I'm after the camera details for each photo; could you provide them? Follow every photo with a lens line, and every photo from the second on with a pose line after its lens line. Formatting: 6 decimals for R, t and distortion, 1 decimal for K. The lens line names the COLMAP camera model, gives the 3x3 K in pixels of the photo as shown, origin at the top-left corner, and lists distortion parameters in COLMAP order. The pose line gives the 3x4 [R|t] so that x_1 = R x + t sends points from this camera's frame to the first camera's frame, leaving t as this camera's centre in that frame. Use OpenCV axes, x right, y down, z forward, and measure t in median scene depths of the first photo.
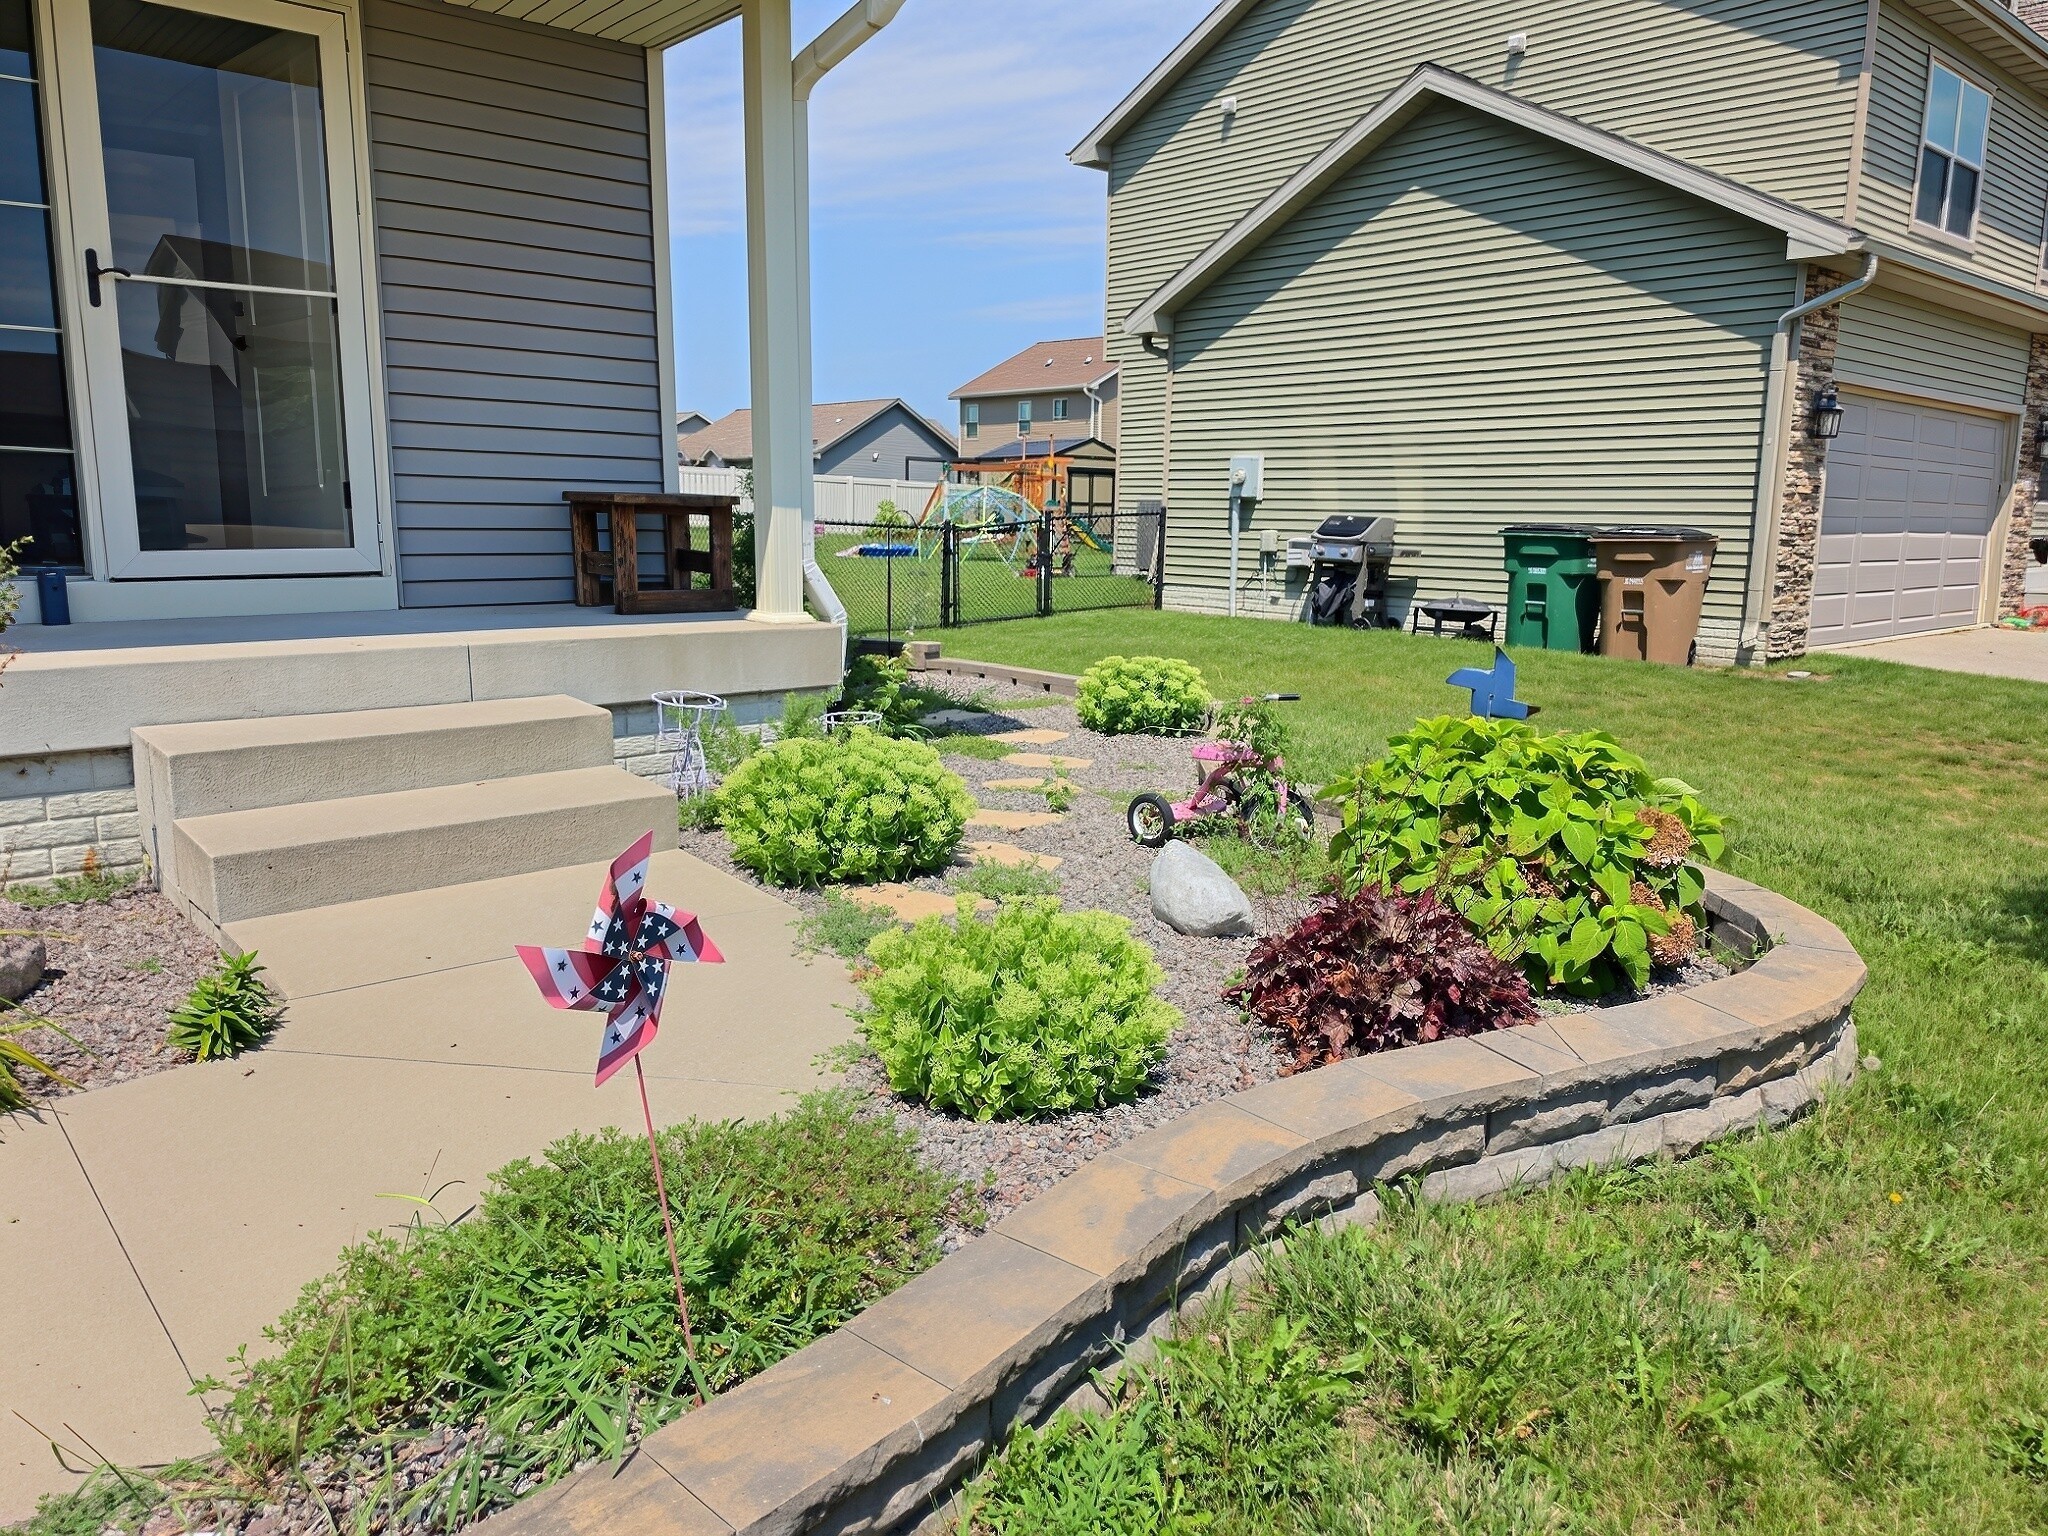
lens RADIAL K [[1468.0, 0, 1028.5], [0, 1468.0, 778.9], [0, 0, 1]] dist [-0.027567, -0.002151]
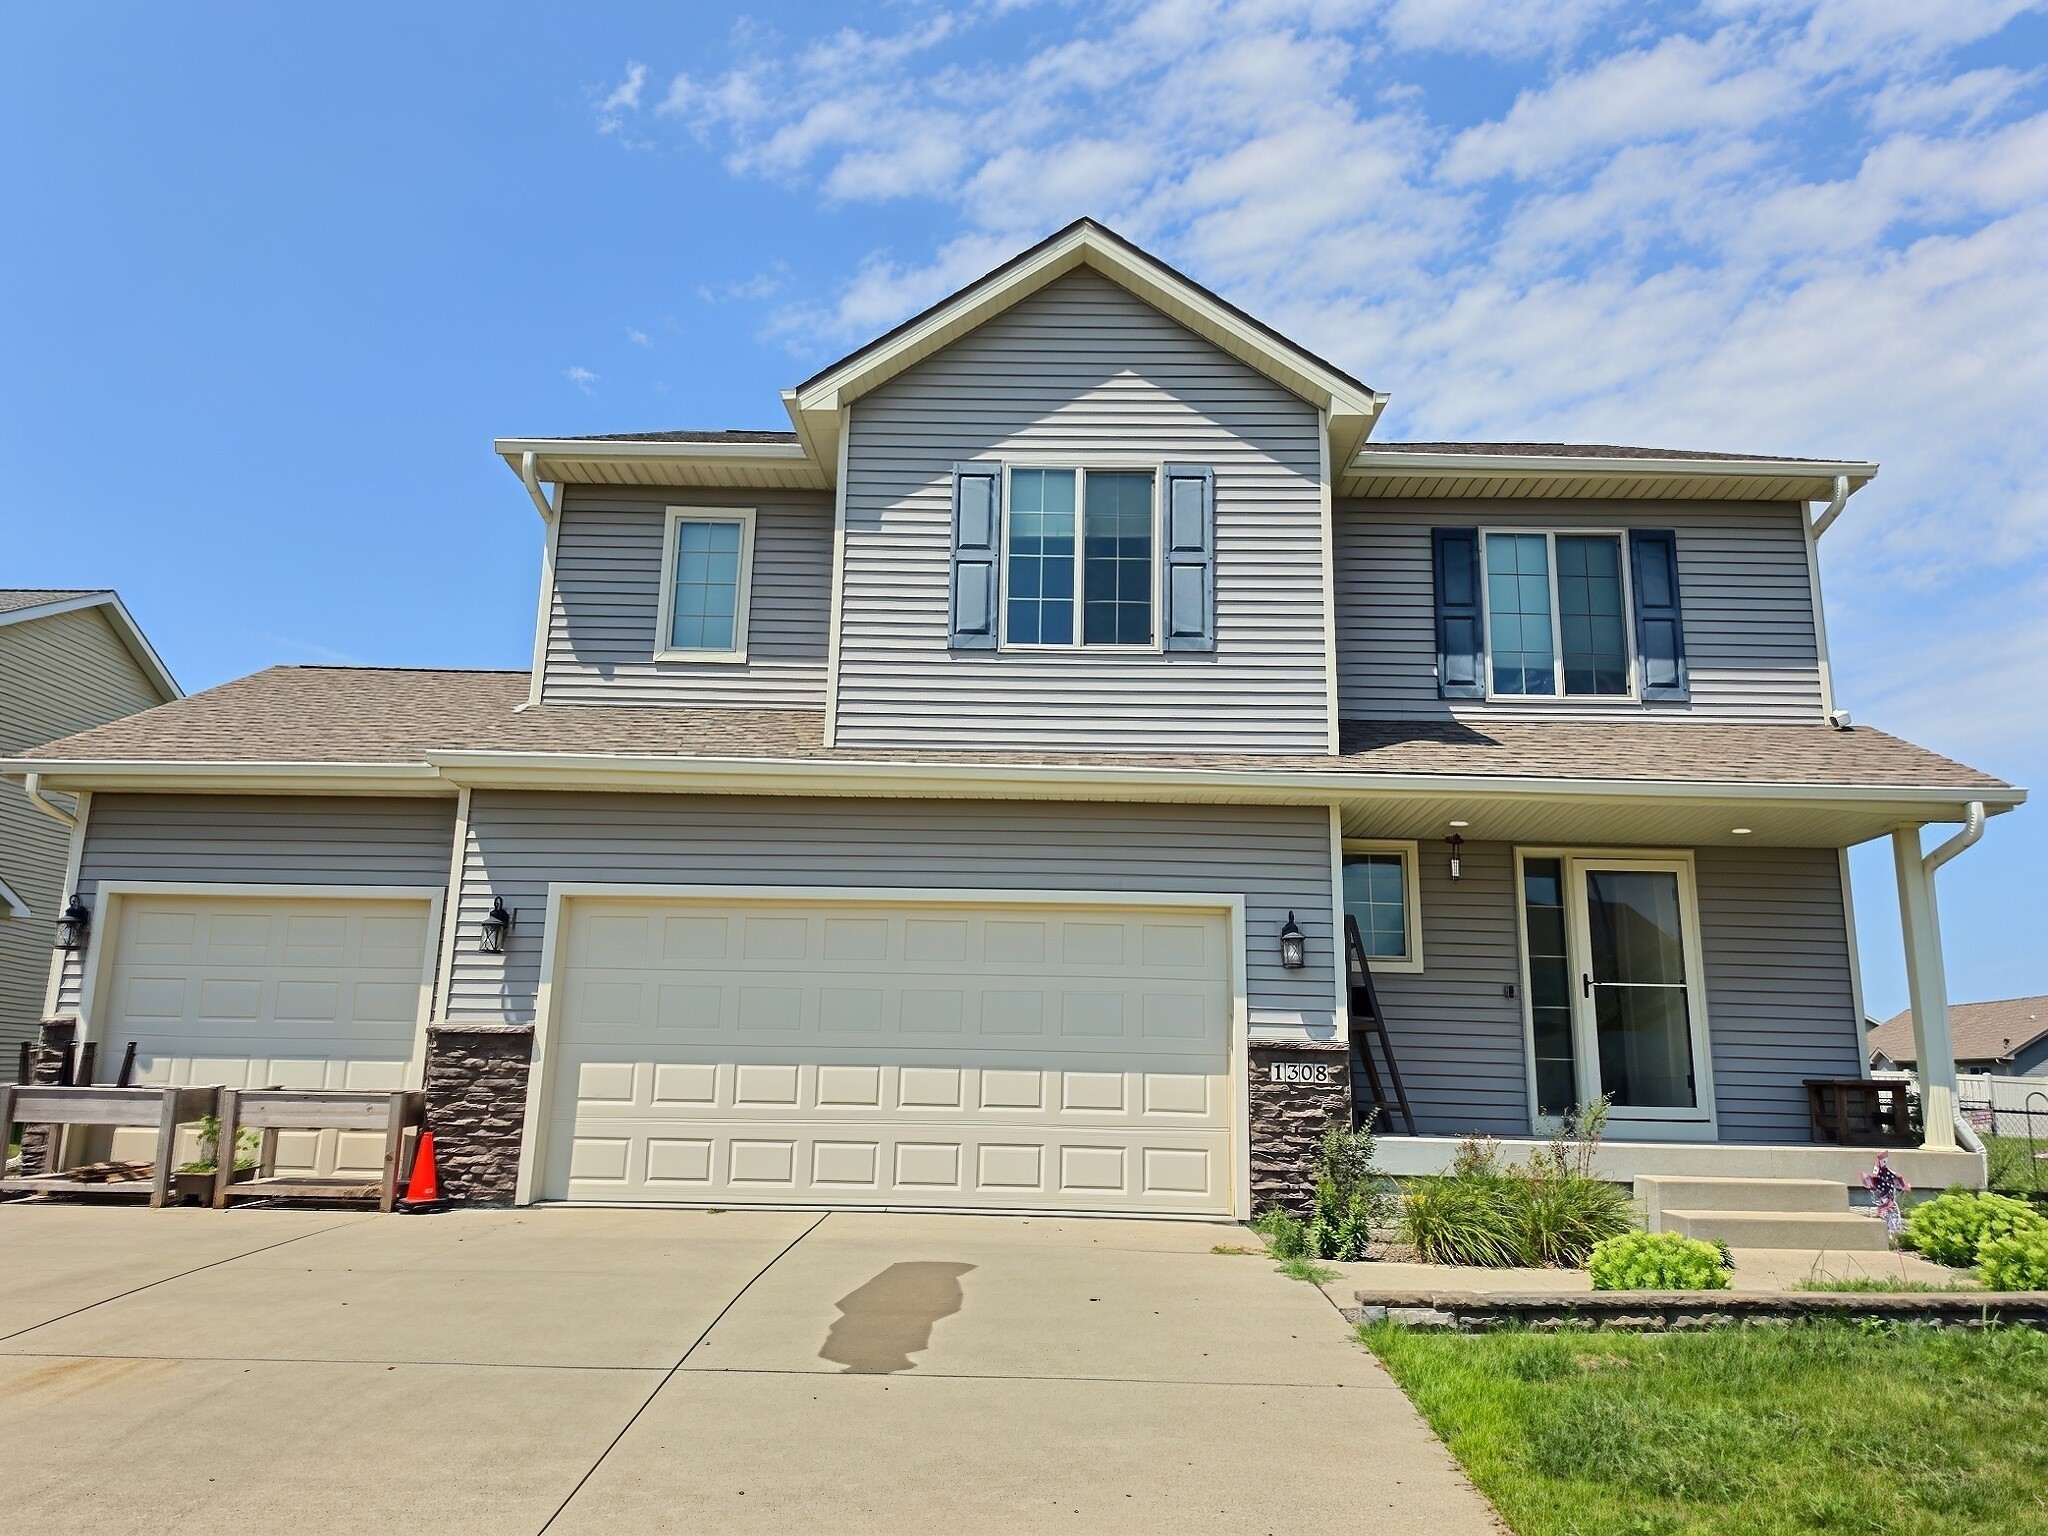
lens RADIAL K [[1468.0, 0, 1028.5], [0, 1468.0, 778.9], [0, 0, 1]] dist [-0.027567, -0.002151]
pose [[0.747610, -0.139916, -0.649232, 0.208323], [-0.131408, 0.927066, -0.351113, 0.237972], [0.651007, 0.347810, 0.674698, -1.067944]]
